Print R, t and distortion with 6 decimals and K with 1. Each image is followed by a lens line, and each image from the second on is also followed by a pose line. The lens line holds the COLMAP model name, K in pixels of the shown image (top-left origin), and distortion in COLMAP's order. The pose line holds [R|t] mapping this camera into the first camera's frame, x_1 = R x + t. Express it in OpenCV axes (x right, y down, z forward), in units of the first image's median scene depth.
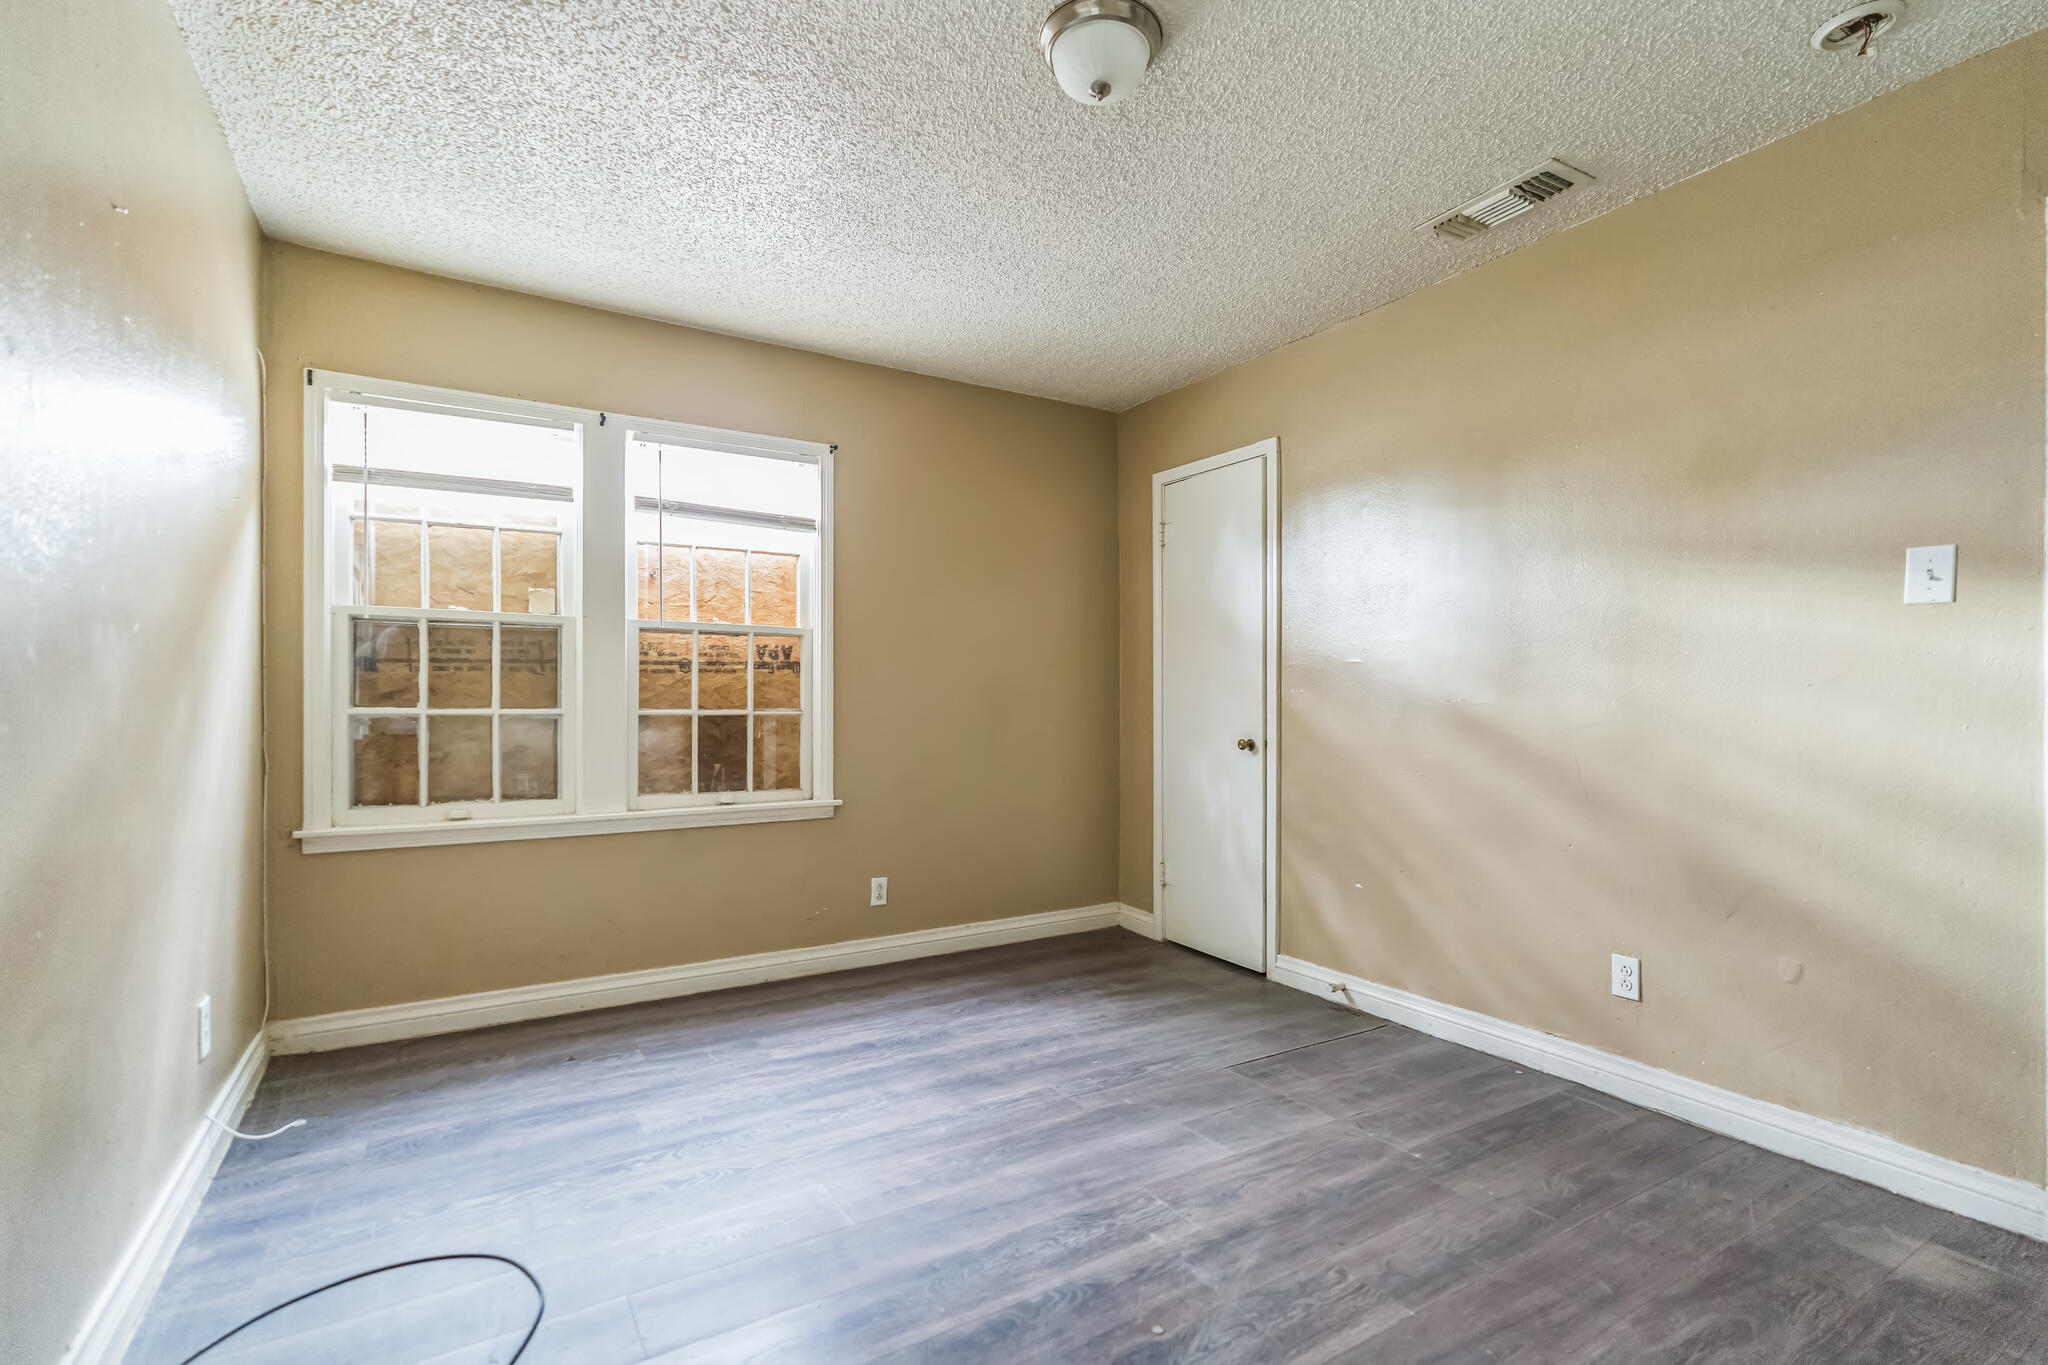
lens RADIAL K [[938.7, 0, 1032.7], [0, 938.7, 696.7], [0, 0, 1]] dist [-0.010575, 0.004285]
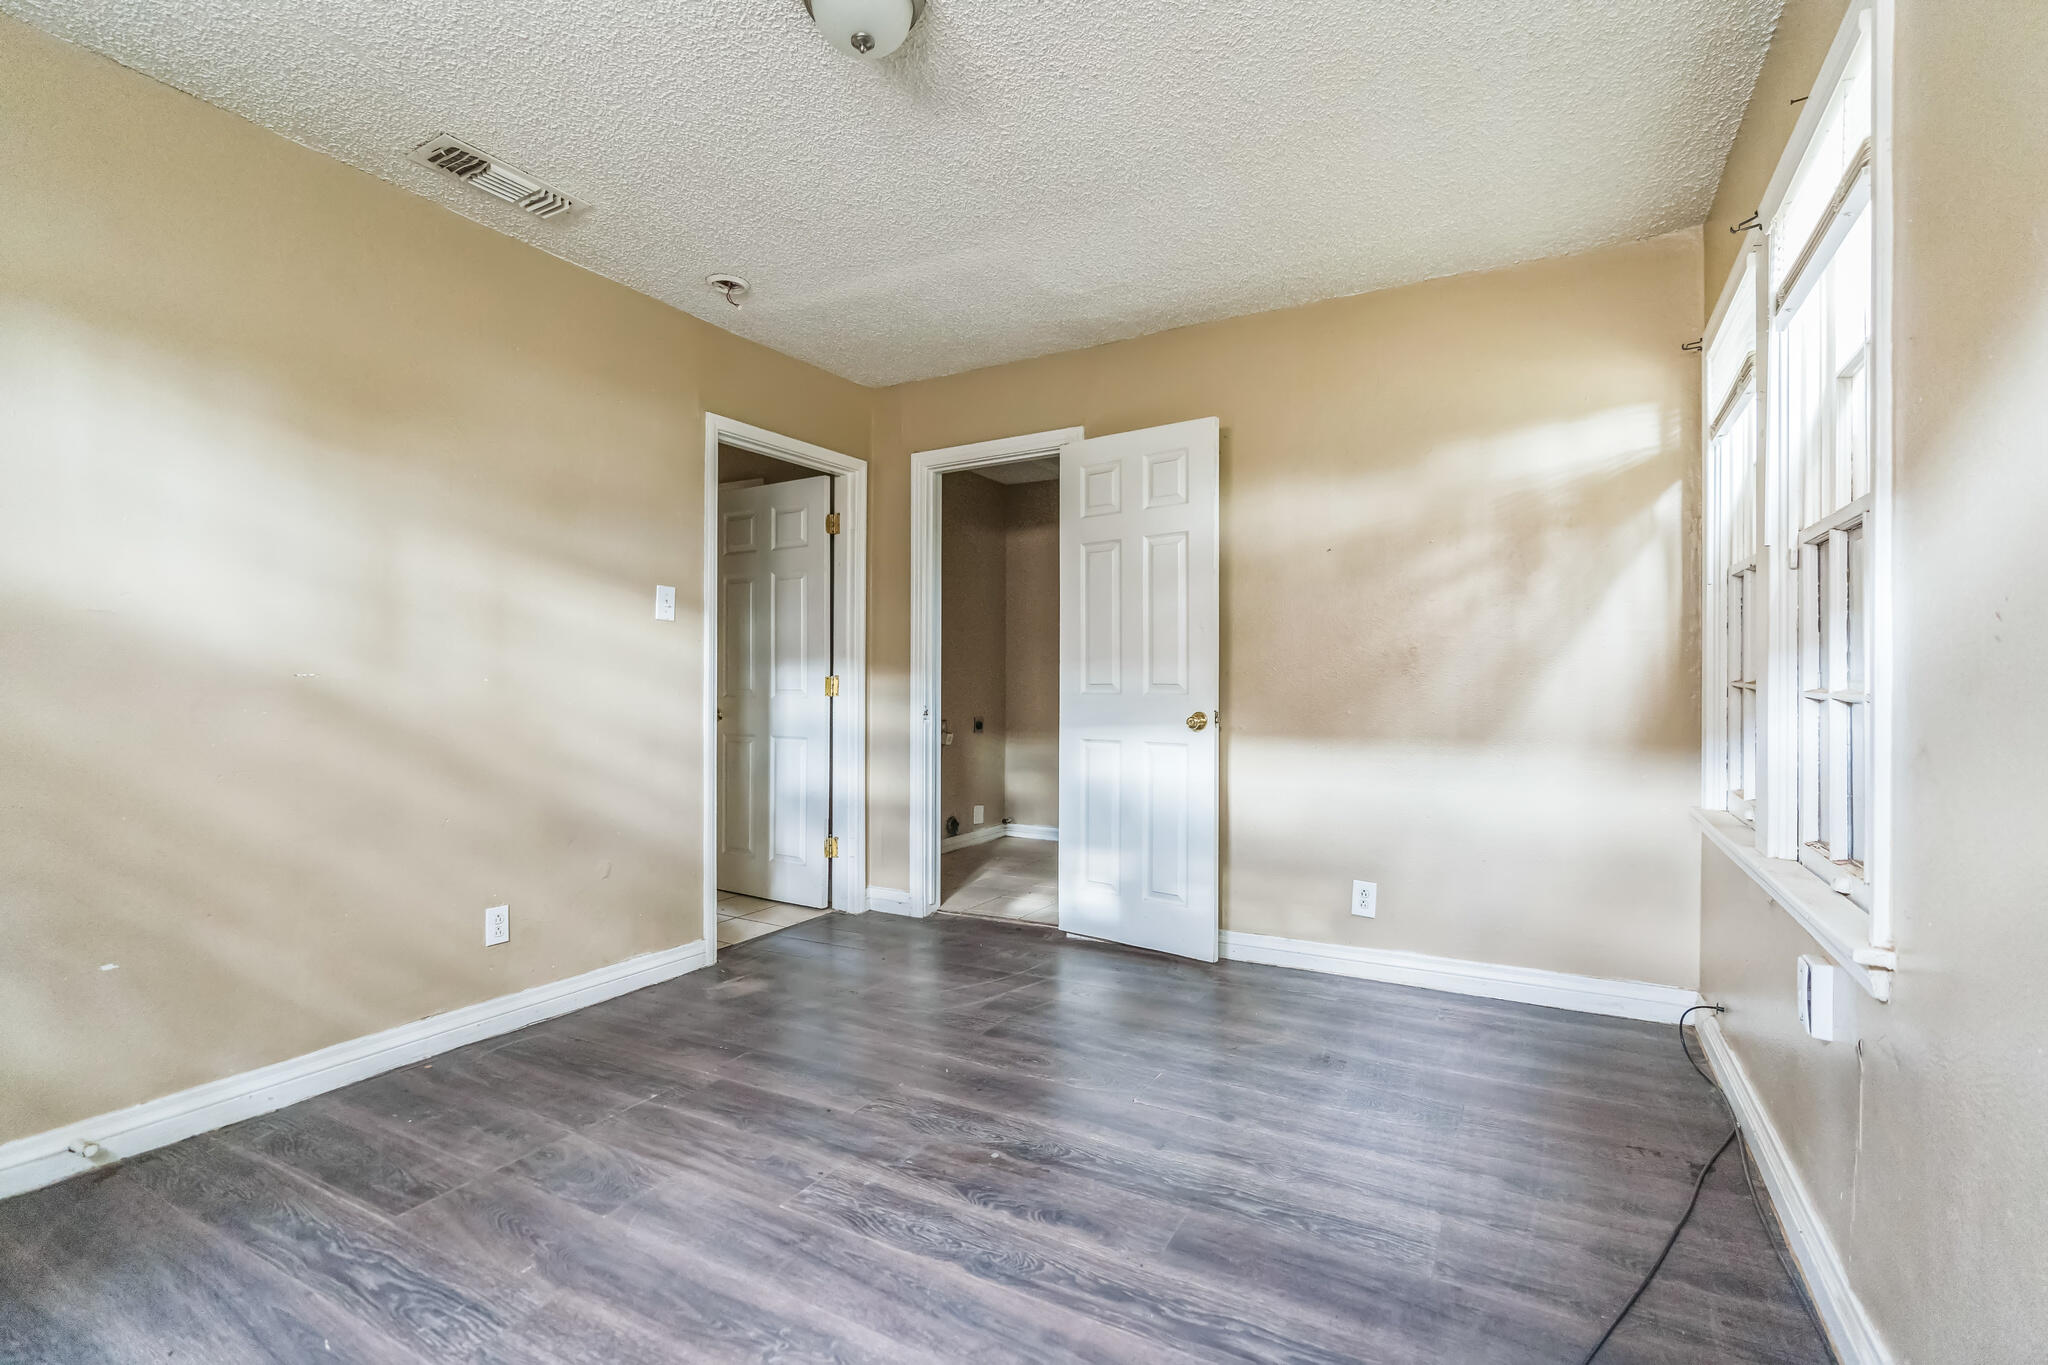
lens RADIAL K [[938.7, 0, 1020.6], [0, 938.7, 682.1], [0, 0, 1]] dist [-0.010575, 0.004285]
pose [[-0.478482, -0.001027, 0.878097, -0.560017], [-0.008786, 0.999955, -0.003618, 0.007643], [-0.878053, -0.009446, -0.478469, 0.863013]]
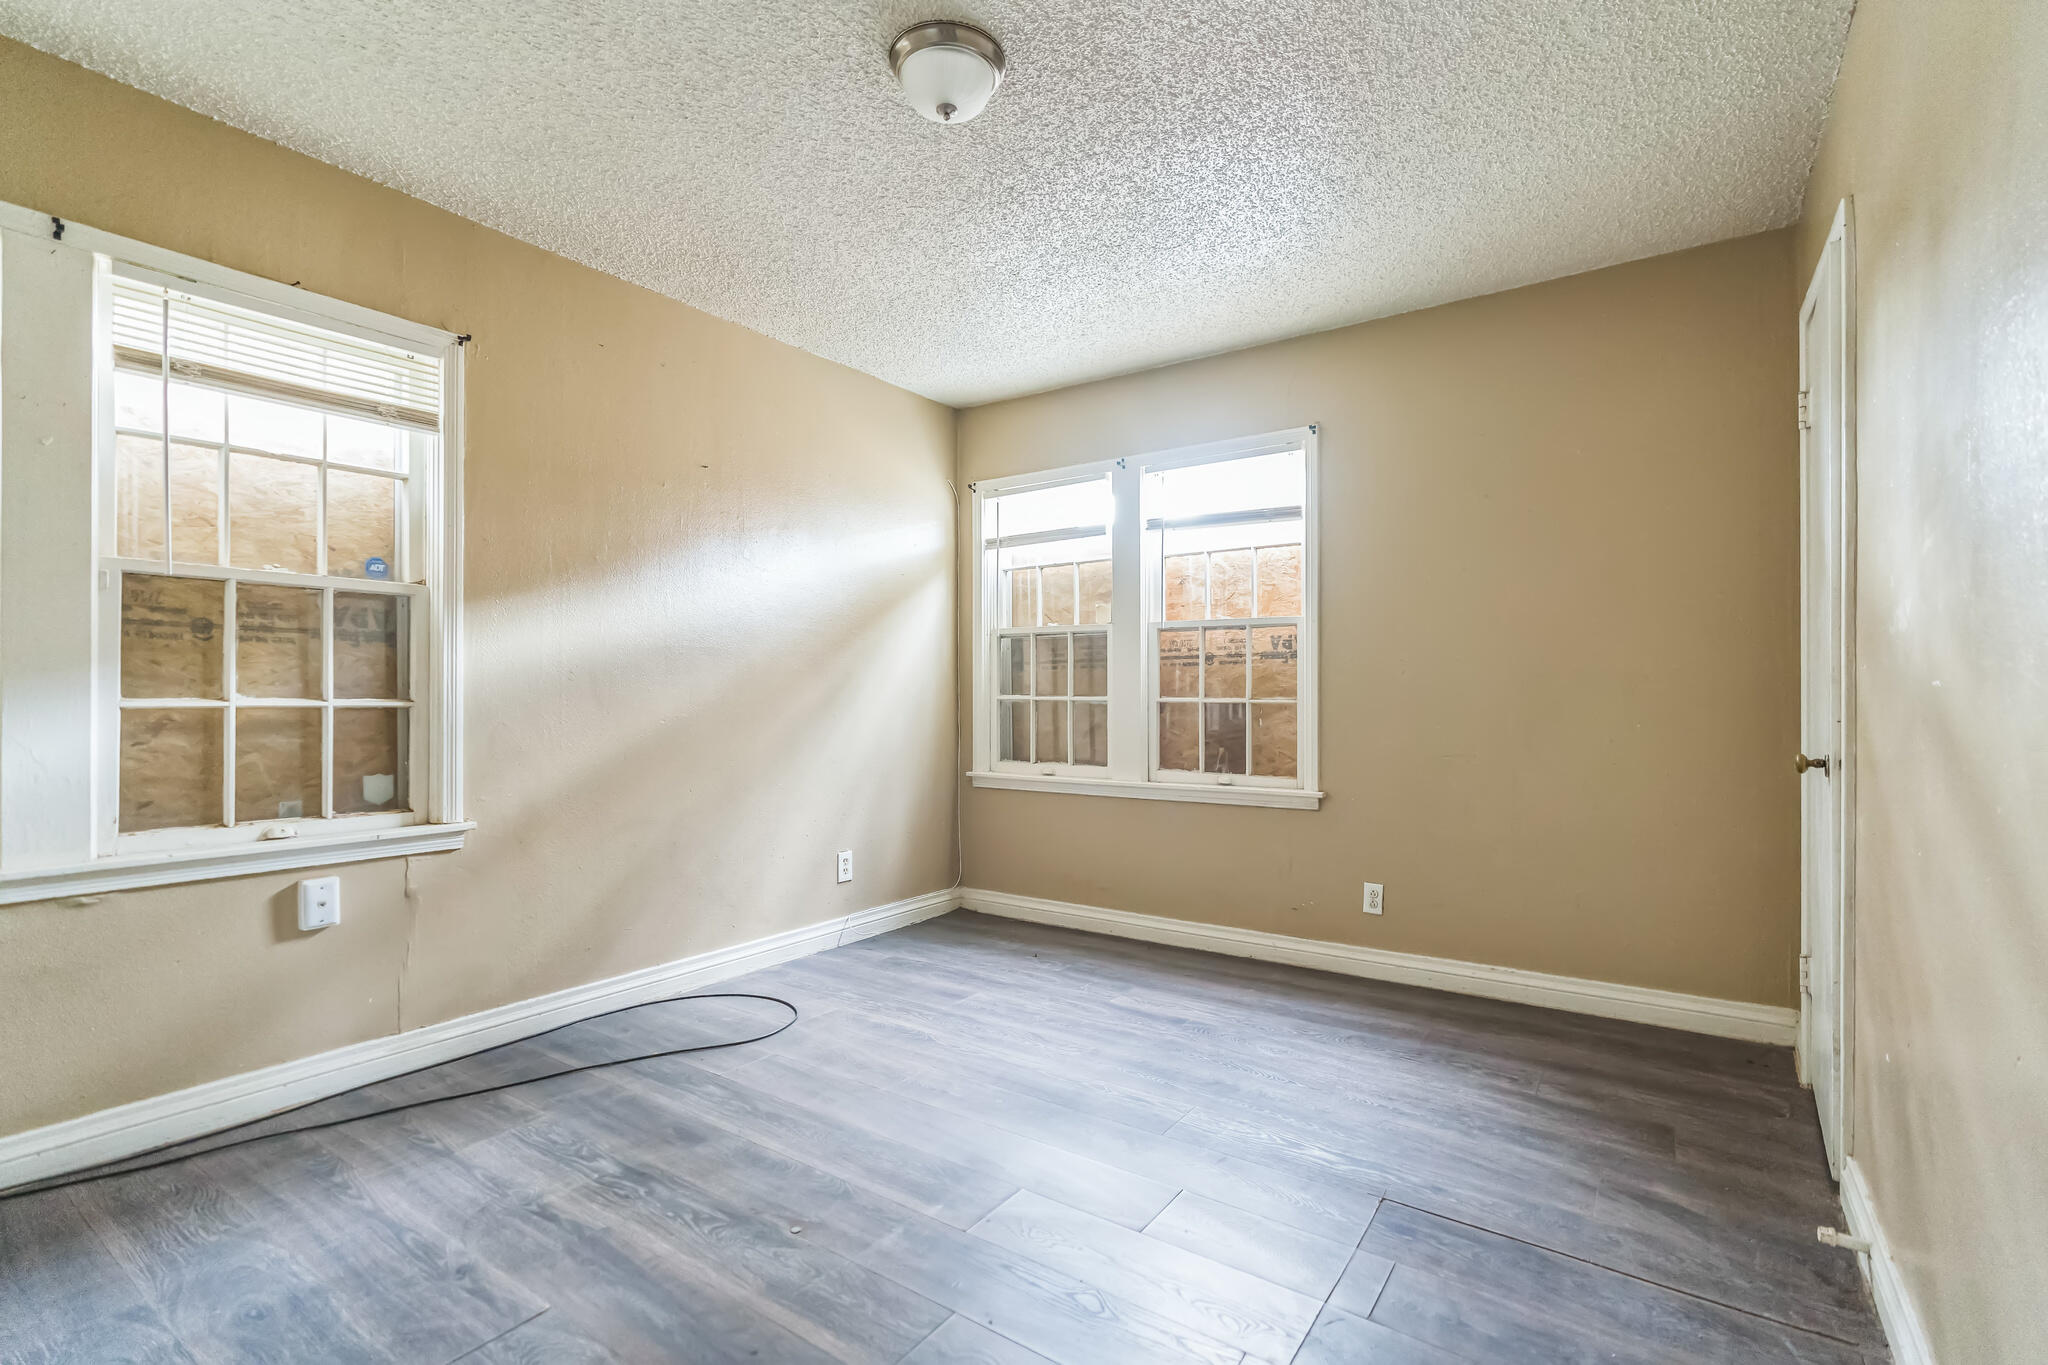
lens RADIAL K [[938.7, 0, 1022.3], [0, 938.7, 690.5], [0, 0, 1]] dist [-0.010575, 0.004285]
pose [[0.387436, -0.002715, -0.921893, 0.709107], [0.007102, 0.999975, 0.000040, 0.004081], [0.921869, -0.006563, 0.387445, 0.436554]]
